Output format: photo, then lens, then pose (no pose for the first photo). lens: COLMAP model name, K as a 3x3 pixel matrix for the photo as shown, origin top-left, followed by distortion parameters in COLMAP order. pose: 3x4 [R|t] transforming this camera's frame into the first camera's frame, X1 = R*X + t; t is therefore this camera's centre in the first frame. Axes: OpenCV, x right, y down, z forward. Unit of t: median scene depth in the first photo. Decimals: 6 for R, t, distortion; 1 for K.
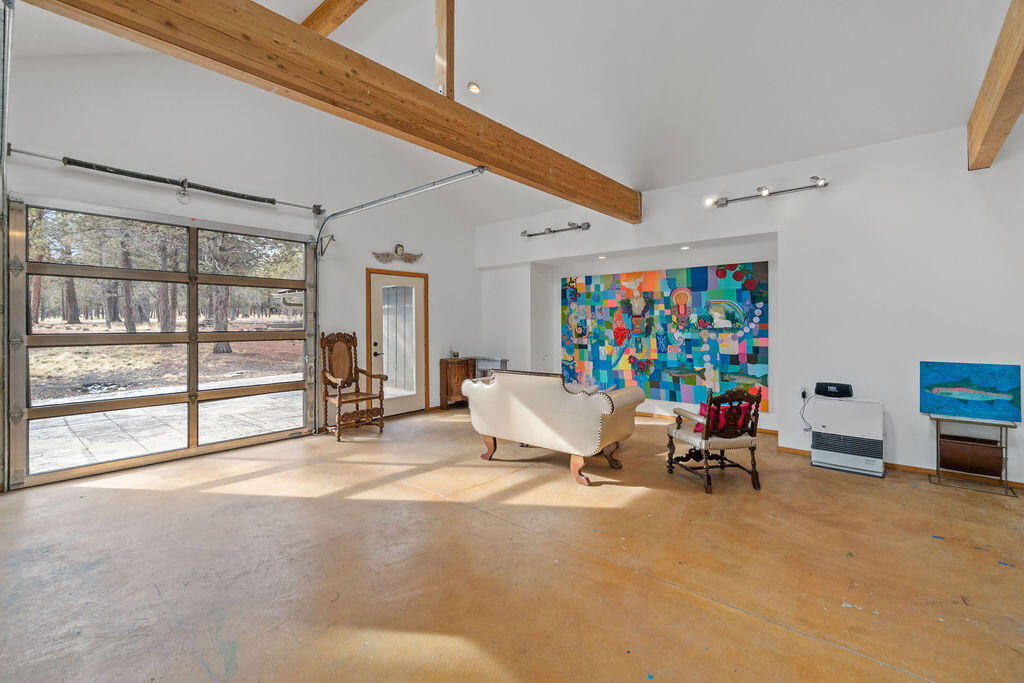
lens RADIAL K [[443.8, 0, 513.5], [0, 443.8, 330.6], [0, 0, 1]] dist [-0.001614, 0.000286]
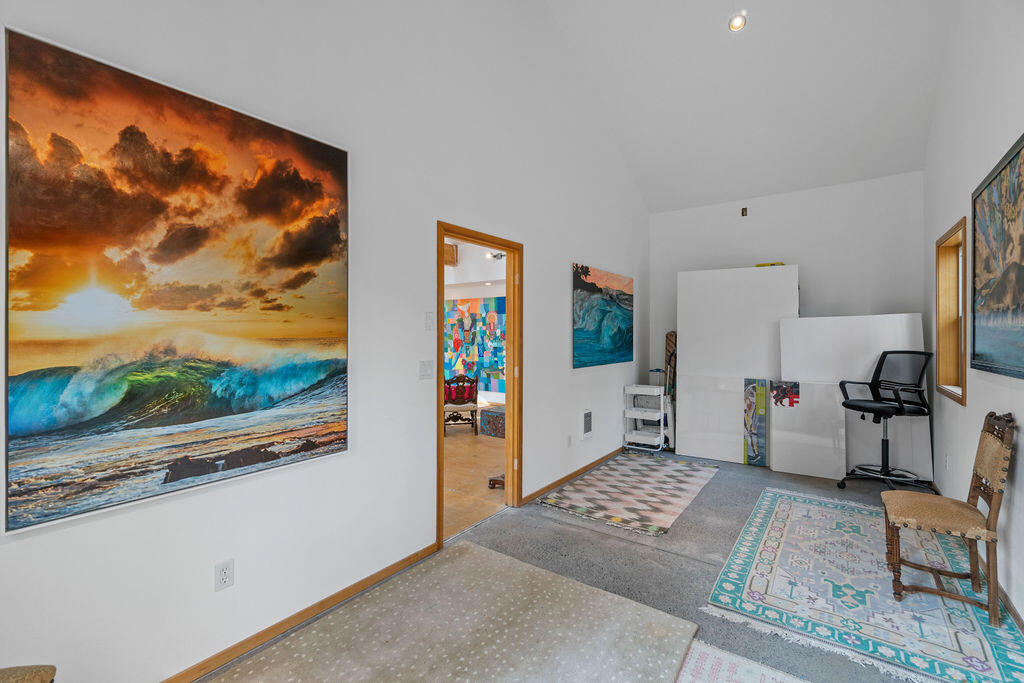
lens RADIAL K [[443.8, 0, 511.5], [0, 443.8, 339.8], [0, 0, 1]] dist [-0.001614, 0.000286]
pose [[0.997466, 0.004183, 0.071027, 0.331681], [-0.004038, 0.999989, -0.002192, -0.001172], [-0.071035, 0.001900, 0.997472, -0.414630]]
